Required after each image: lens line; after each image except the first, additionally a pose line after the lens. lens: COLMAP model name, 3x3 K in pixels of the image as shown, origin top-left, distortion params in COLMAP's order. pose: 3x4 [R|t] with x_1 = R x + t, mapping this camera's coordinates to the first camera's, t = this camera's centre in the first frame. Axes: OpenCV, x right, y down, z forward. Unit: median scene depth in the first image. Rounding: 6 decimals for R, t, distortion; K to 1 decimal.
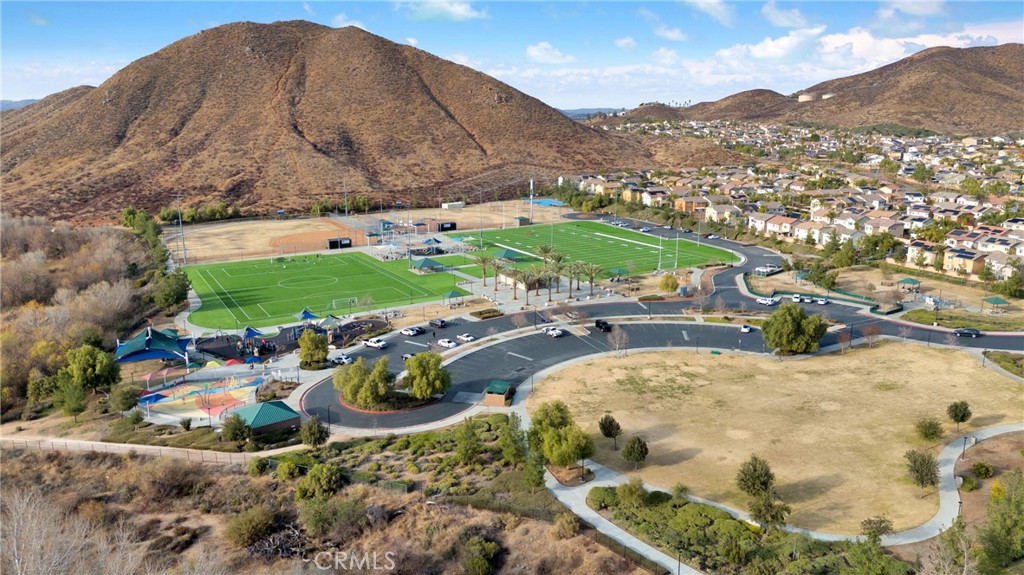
lens RADIAL K [[755.9, 0, 512.0], [0, 755.9, 287.5], [0, 0, 1]] dist [0.097102, -0.099819]
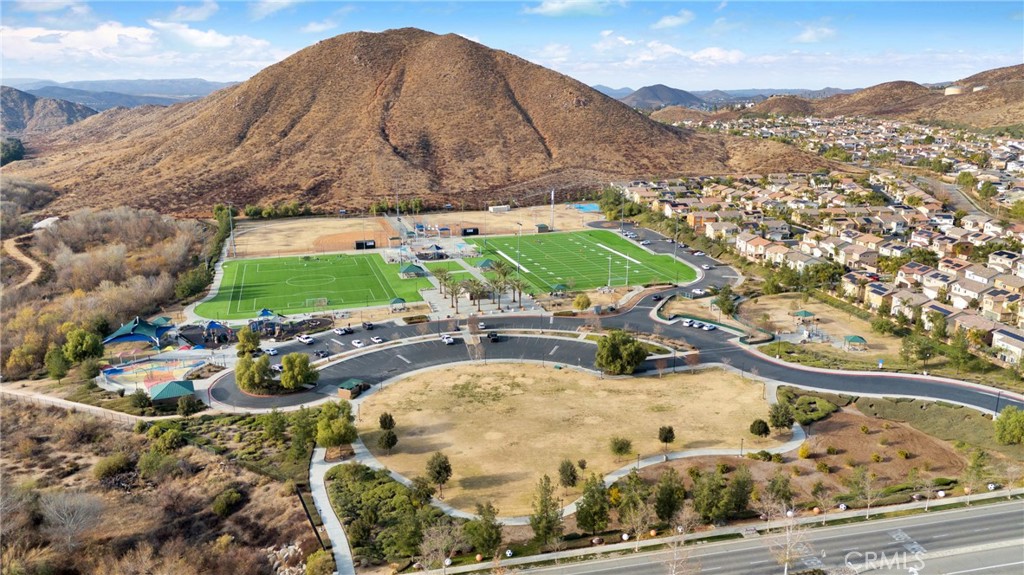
lens RADIAL K [[755.9, 0, 512.0], [0, 755.9, 287.5], [0, 0, 1]] dist [0.097102, -0.099819]
pose [[0.977380, 0.056573, -0.203786, 0.163244], [-0.051407, 0.998210, 0.030562, -0.027597], [0.205150, -0.019395, 0.978538, -0.067068]]
